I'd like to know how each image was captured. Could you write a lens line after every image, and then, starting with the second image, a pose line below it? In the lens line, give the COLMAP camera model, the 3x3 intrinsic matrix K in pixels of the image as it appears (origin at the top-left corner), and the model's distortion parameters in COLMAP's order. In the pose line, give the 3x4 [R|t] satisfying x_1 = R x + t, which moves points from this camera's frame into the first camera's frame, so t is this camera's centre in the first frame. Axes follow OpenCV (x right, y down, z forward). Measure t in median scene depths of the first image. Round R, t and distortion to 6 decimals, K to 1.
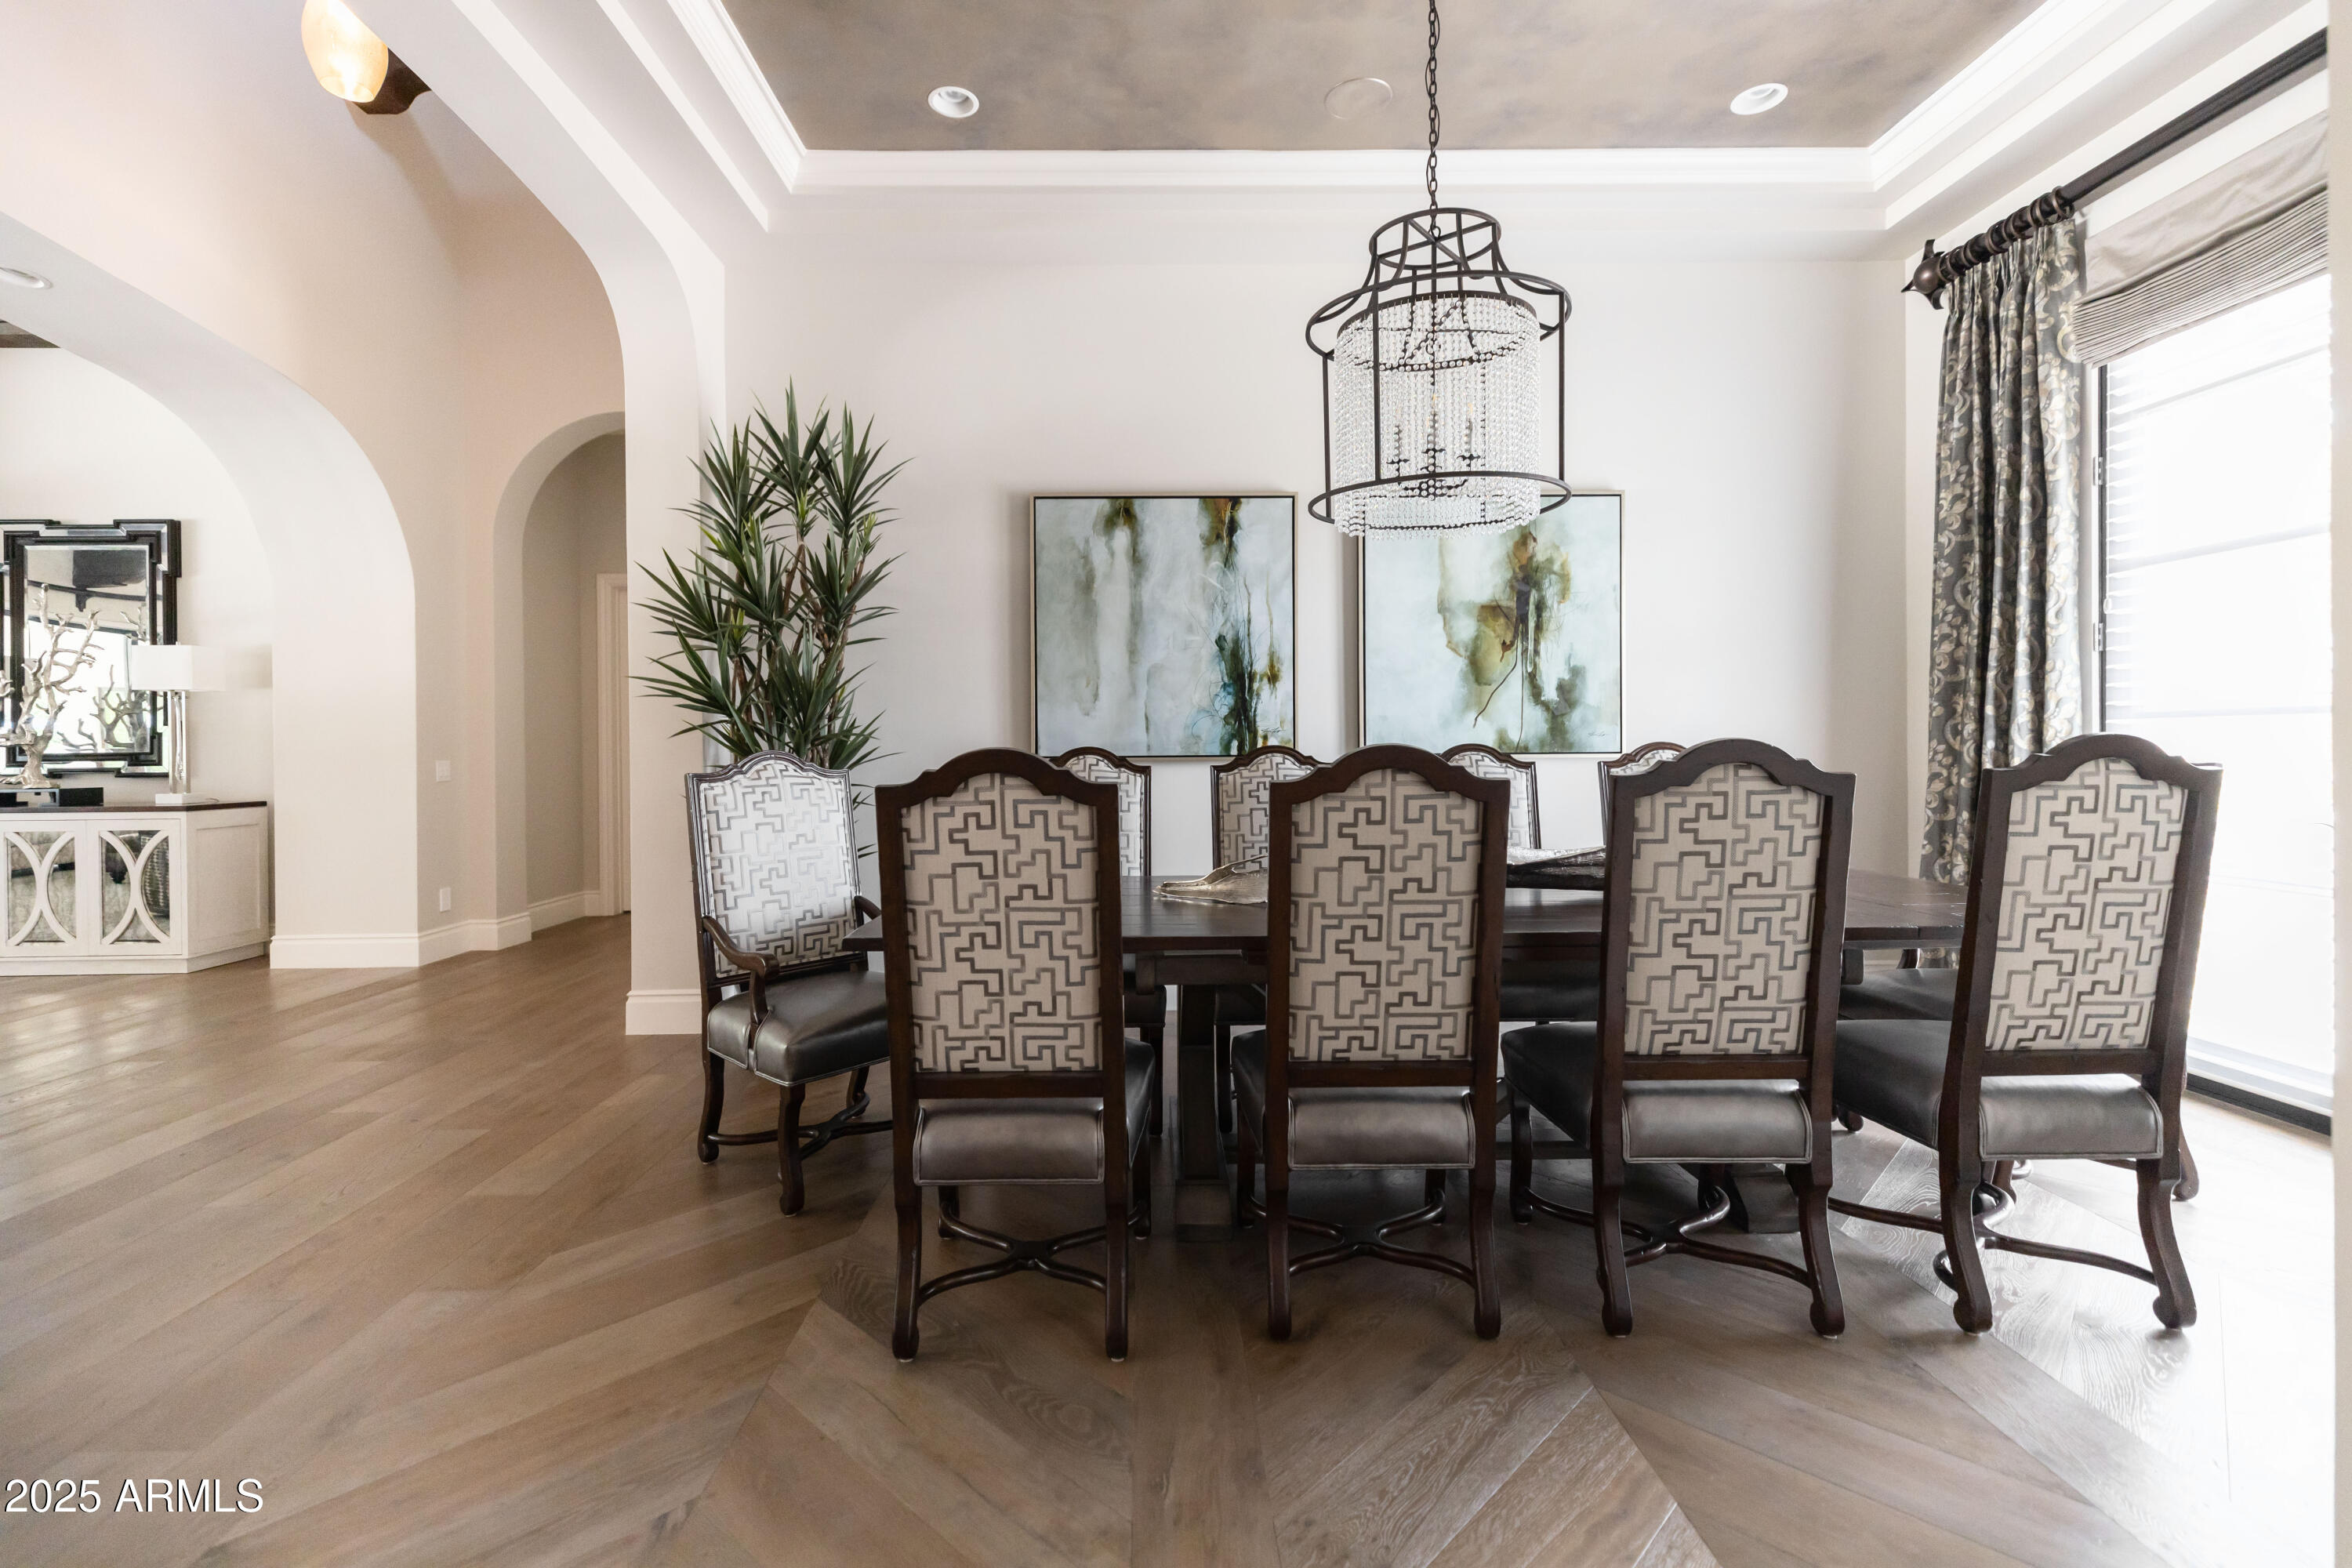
lens RADIAL K [[1090.5, 0, 1173.5], [0, 1090.5, 770.1], [0, 0, 1]] dist [0.008438, -0.002159]
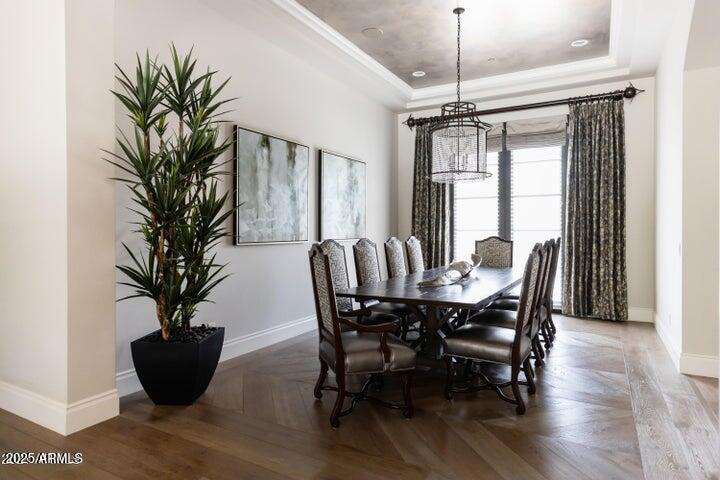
lens RADIAL K [[434.0, 0, 360.5], [0, 434.0, 237.9], [0, 0, 1]] dist [-0.000889, 0.000005]
pose [[0.496491, -0.007412, 0.868010, -0.781114], [0.011232, 0.999935, 0.002114, -0.021059], [-0.867969, 0.008700, 0.496542, 0.340757]]
